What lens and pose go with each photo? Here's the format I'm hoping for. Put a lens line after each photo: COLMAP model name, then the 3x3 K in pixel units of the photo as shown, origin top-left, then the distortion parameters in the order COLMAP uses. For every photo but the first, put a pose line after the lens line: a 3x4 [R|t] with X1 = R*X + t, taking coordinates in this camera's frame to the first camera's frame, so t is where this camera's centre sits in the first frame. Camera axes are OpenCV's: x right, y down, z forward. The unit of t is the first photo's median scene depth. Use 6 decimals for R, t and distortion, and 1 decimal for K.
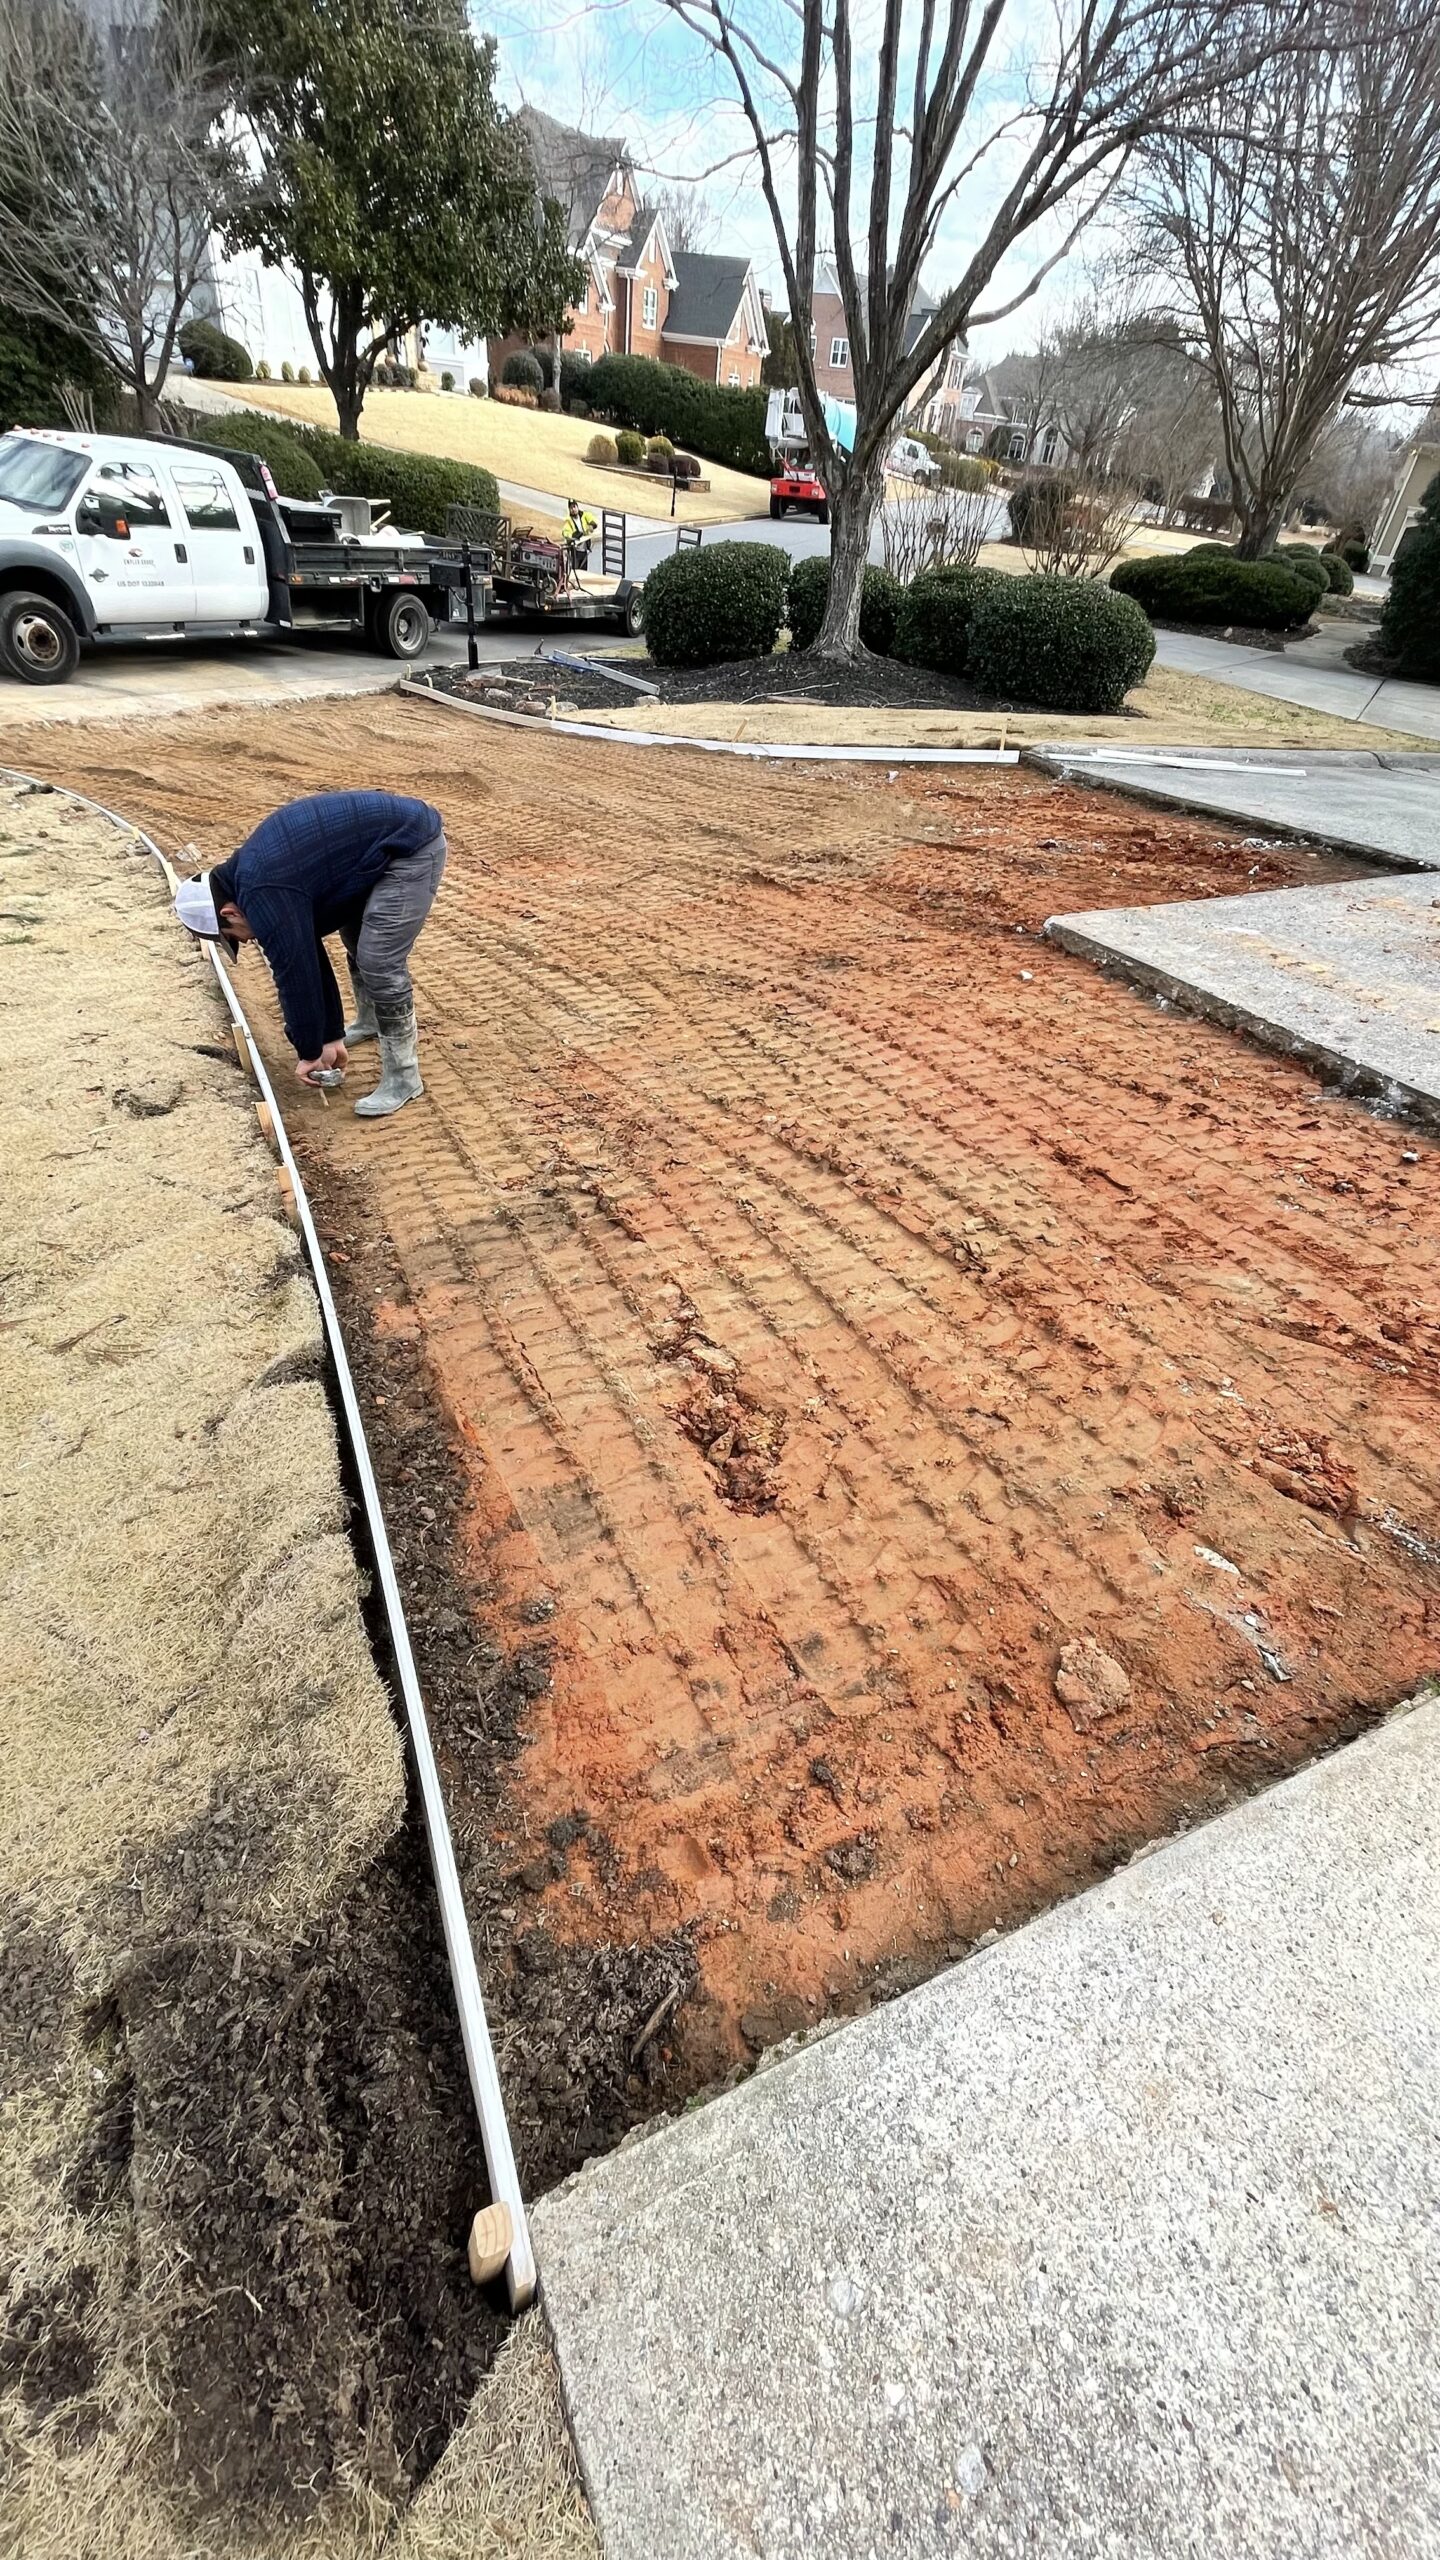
lens RADIAL K [[1025.5, 0, 720.0], [0, 1025.5, 1280.0], [0, 0, 1]] dist [-0.016884, 0.012179]
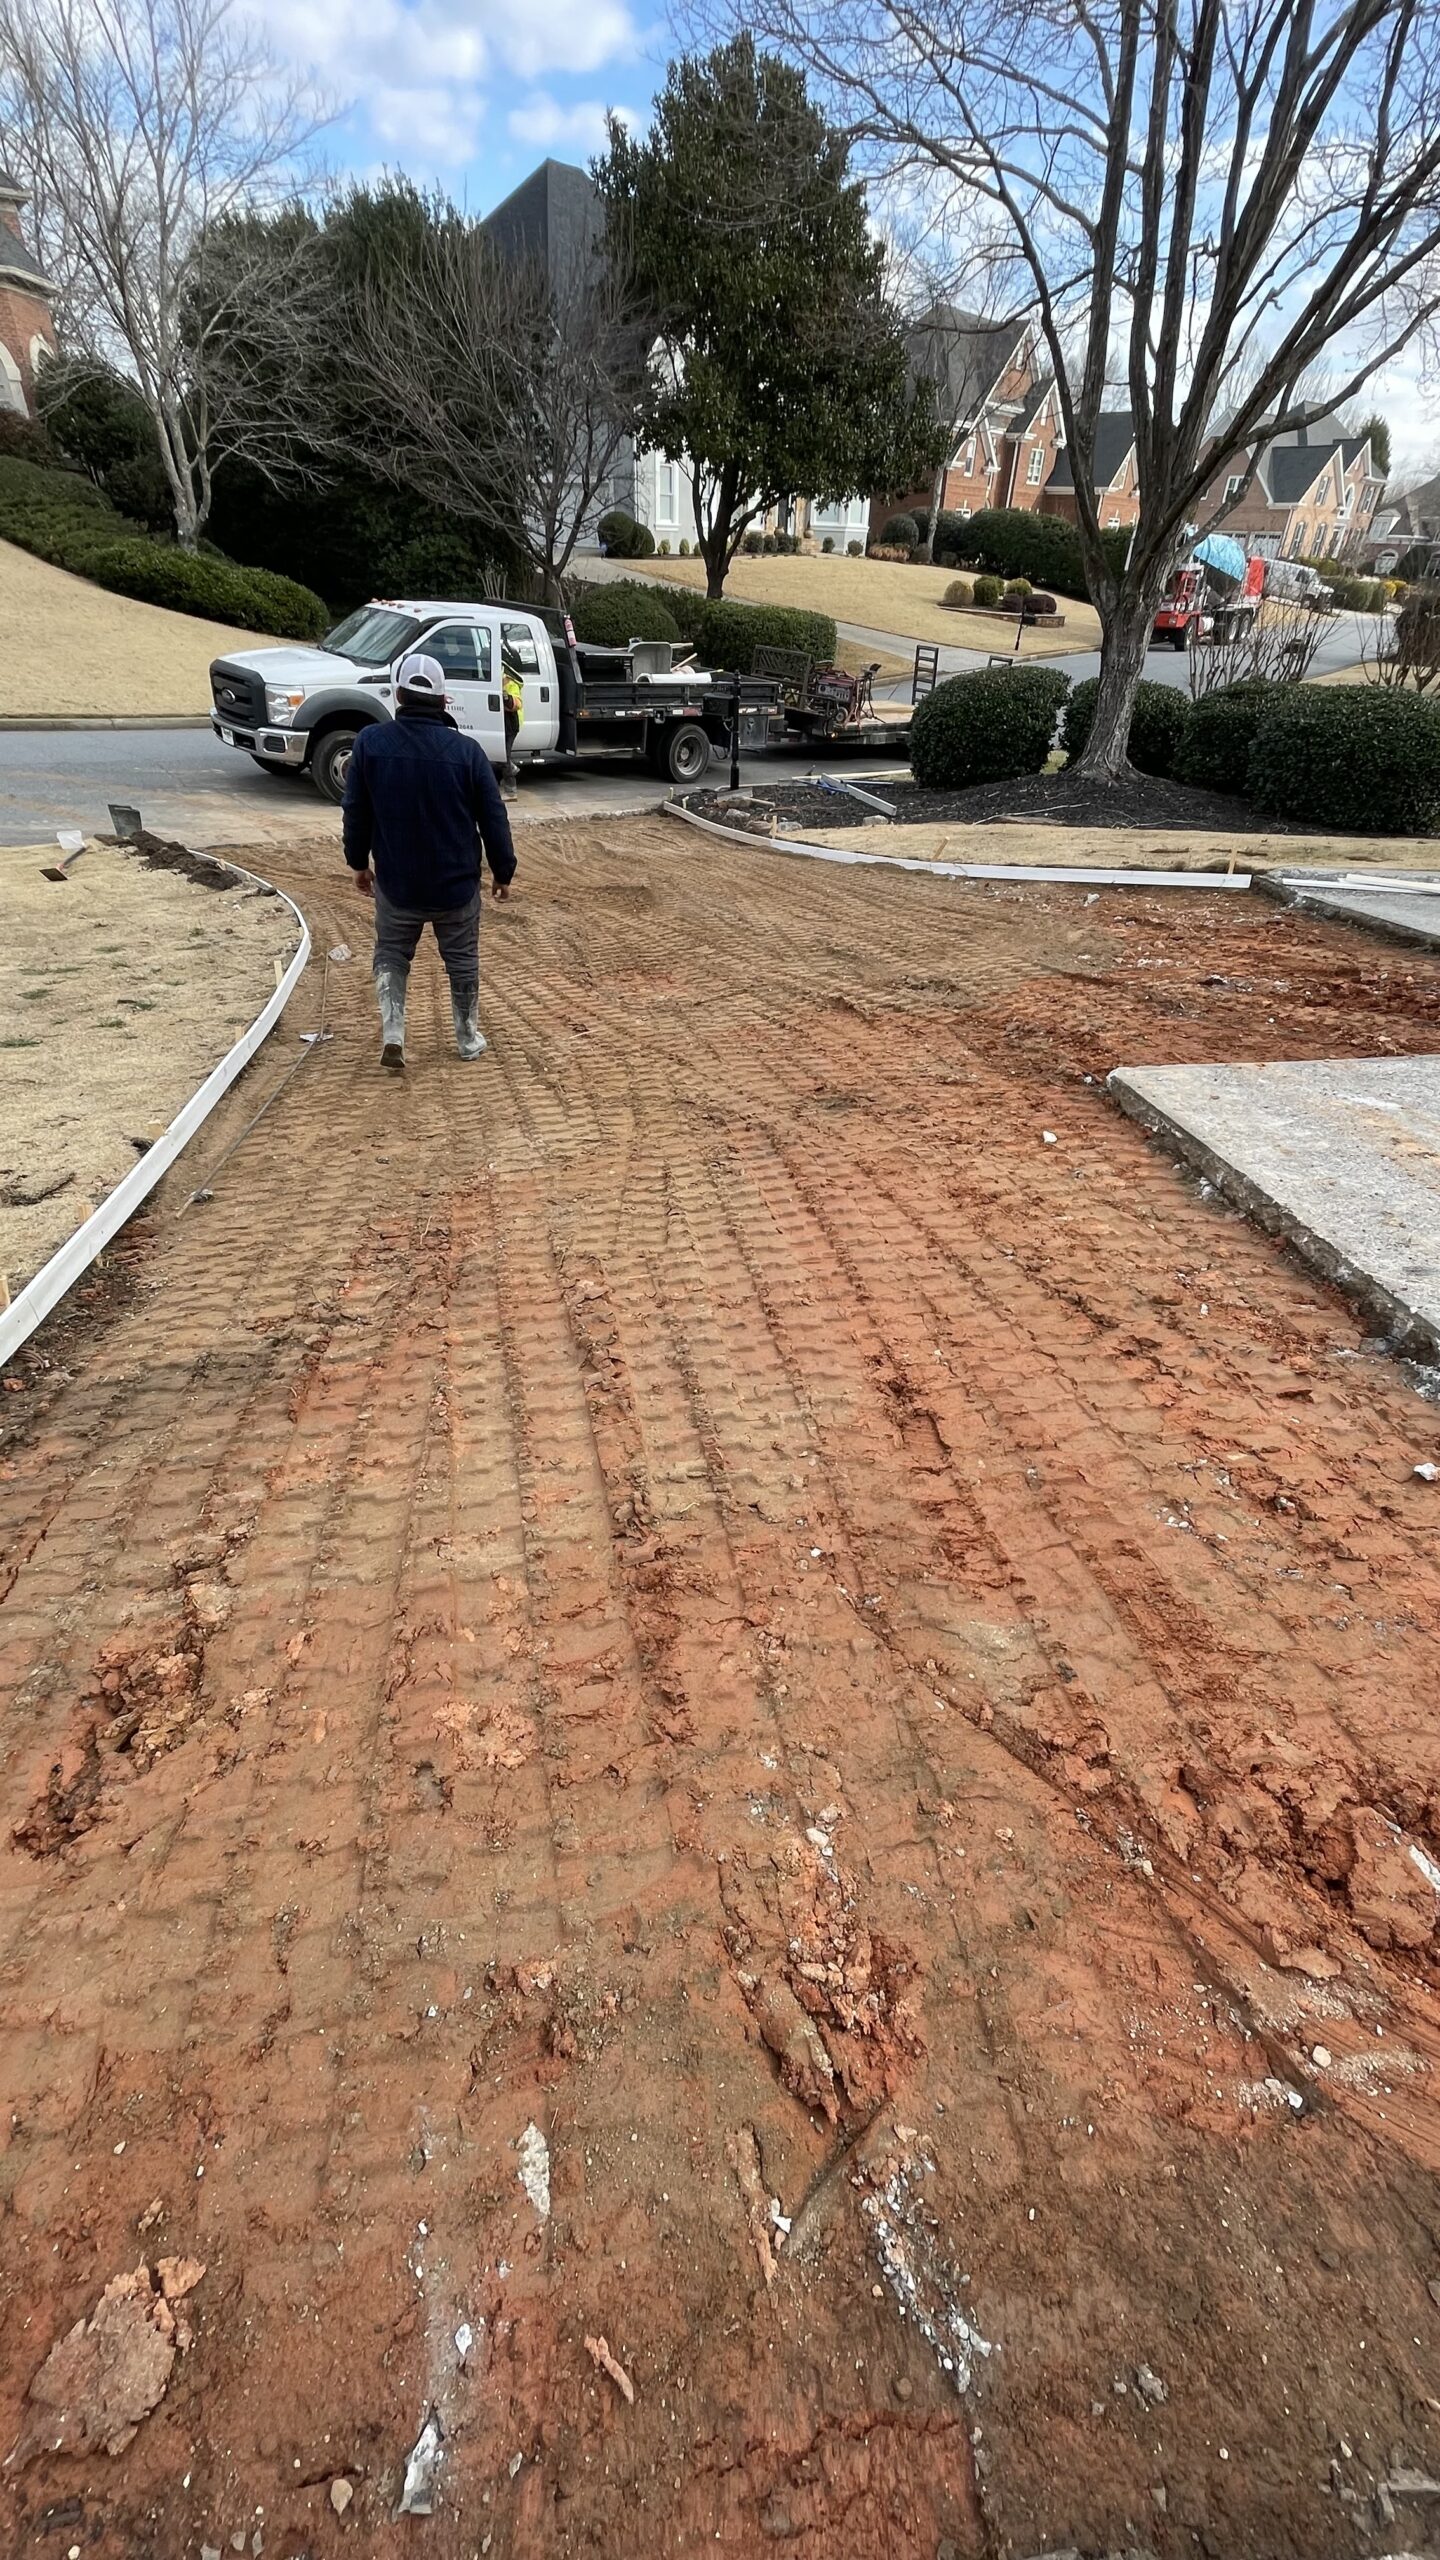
lens RADIAL K [[1025.5, 0, 720.0], [0, 1025.5, 1280.0], [0, 0, 1]] dist [-0.016884, 0.012179]
pose [[0.951869, 0.126227, -0.279305, 0.138850], [-0.152626, 0.985450, -0.074790, -0.041542], [0.265801, 0.113819, 0.957285, 0.081938]]
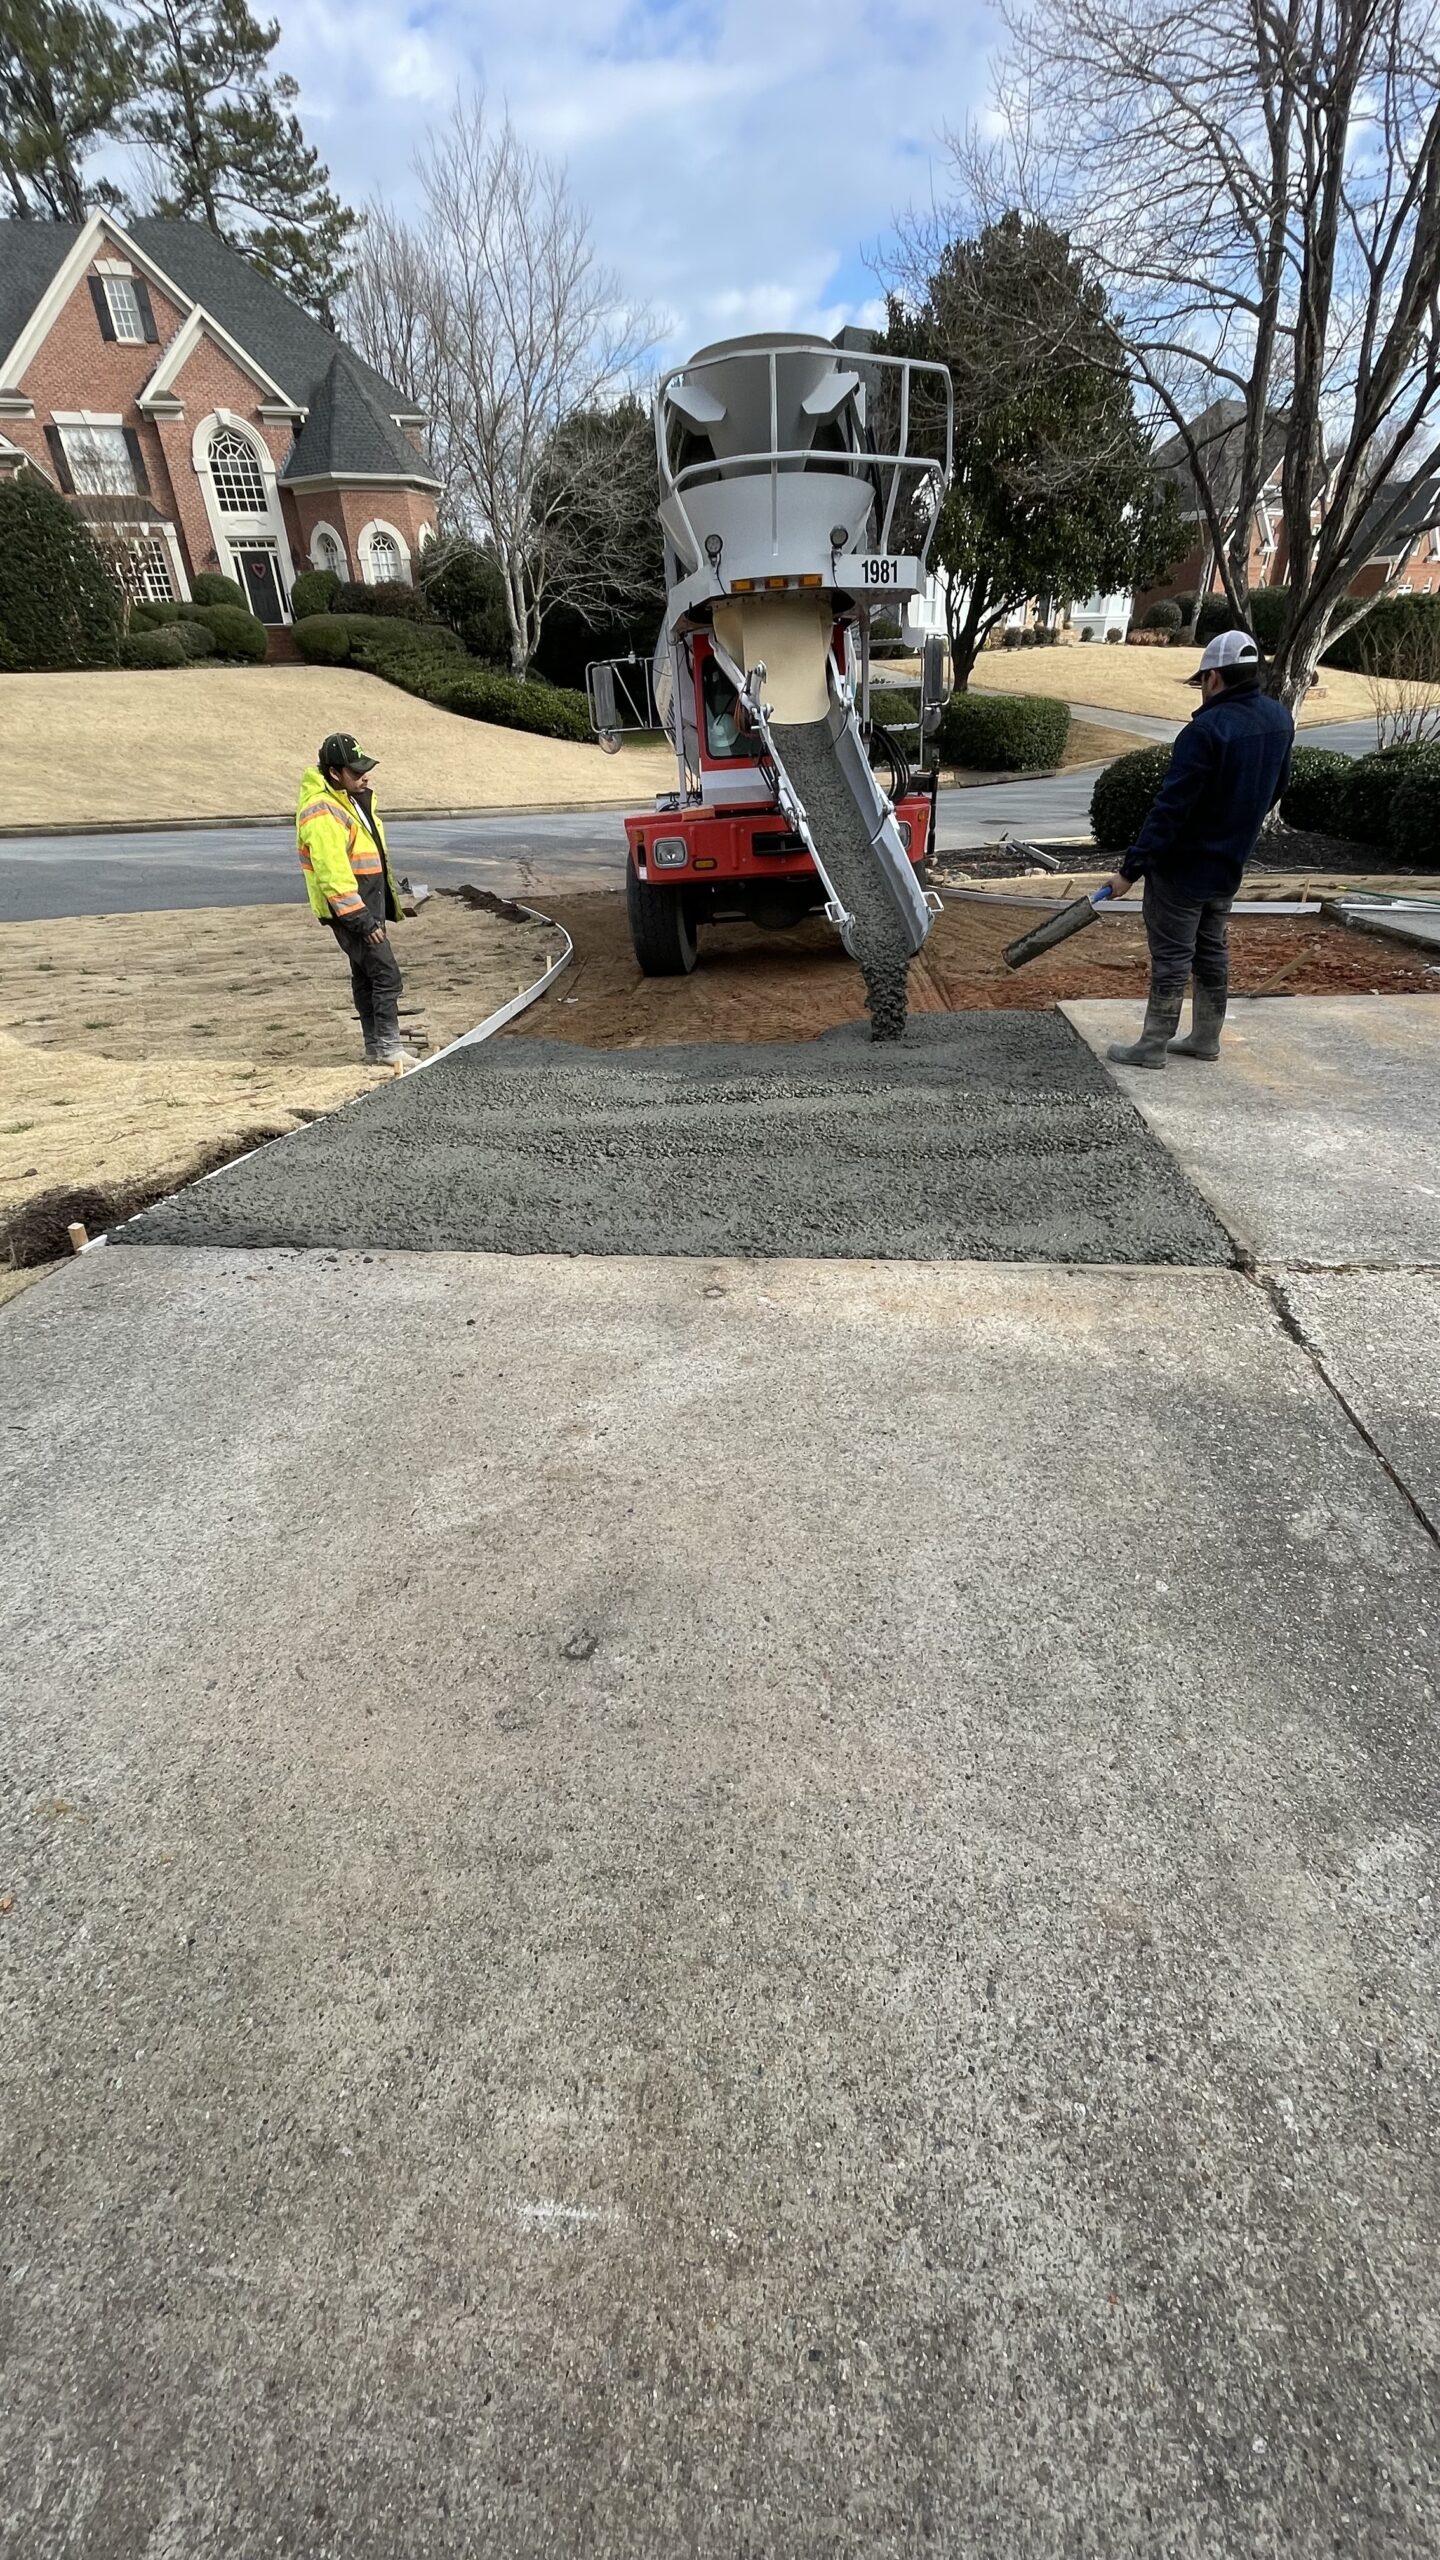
lens RADIAL K [[1012.2, 0, 714.4], [0, 1012.2, 1291.2], [0, 0, 1]] dist [-0.043657, 0.030409]
pose [[0.851073, 0.182385, -0.492352, 0.317216], [-0.252036, 0.964539, -0.078367, 0.090513], [0.460600, 0.190786, 0.866861, -0.080475]]
